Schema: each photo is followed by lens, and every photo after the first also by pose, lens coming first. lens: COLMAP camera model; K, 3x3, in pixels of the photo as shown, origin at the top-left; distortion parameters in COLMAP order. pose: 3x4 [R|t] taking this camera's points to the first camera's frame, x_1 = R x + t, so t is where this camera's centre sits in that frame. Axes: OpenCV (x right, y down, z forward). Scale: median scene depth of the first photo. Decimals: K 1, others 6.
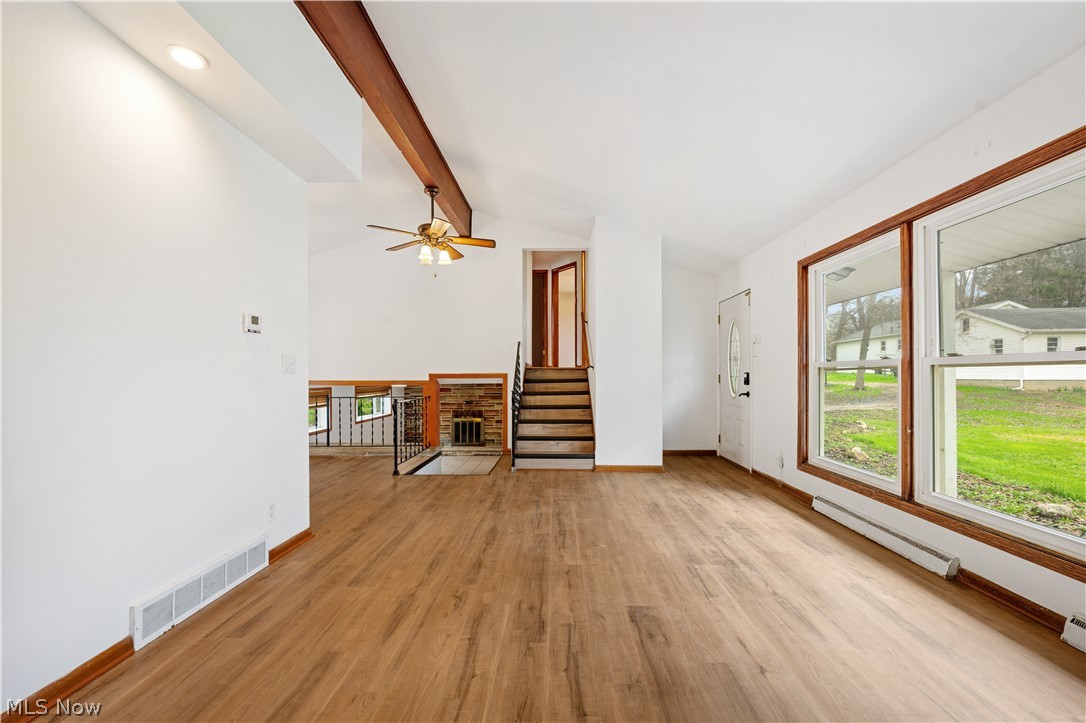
lens RADIAL K [[434.4, 0, 546.5], [0, 434.4, 363.5], [0, 0, 1]] dist [0.000467, -0.000277]
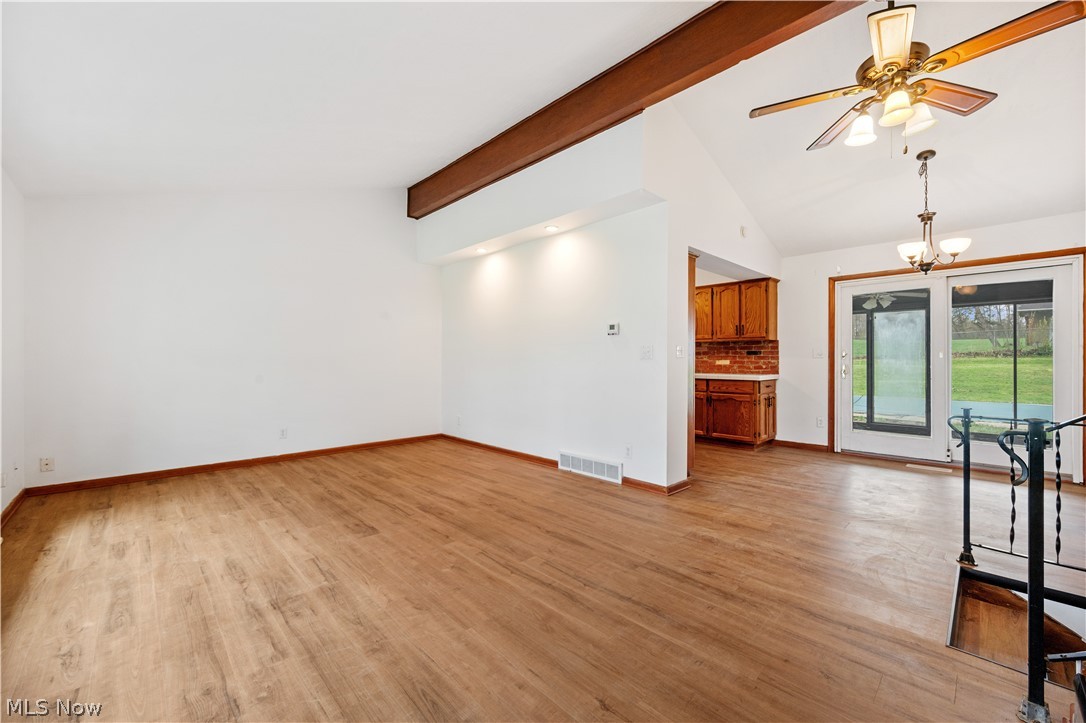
lens RADIAL K [[434.4, 0, 546.5], [0, 434.4, 363.5], [0, 0, 1]] dist [0.000467, -0.000277]
pose [[-0.703445, 0.008753, -0.710696, 0.652583], [0.021524, 0.999728, -0.008991, 0.046156], [0.710423, -0.021622, -0.703442, 1.949289]]
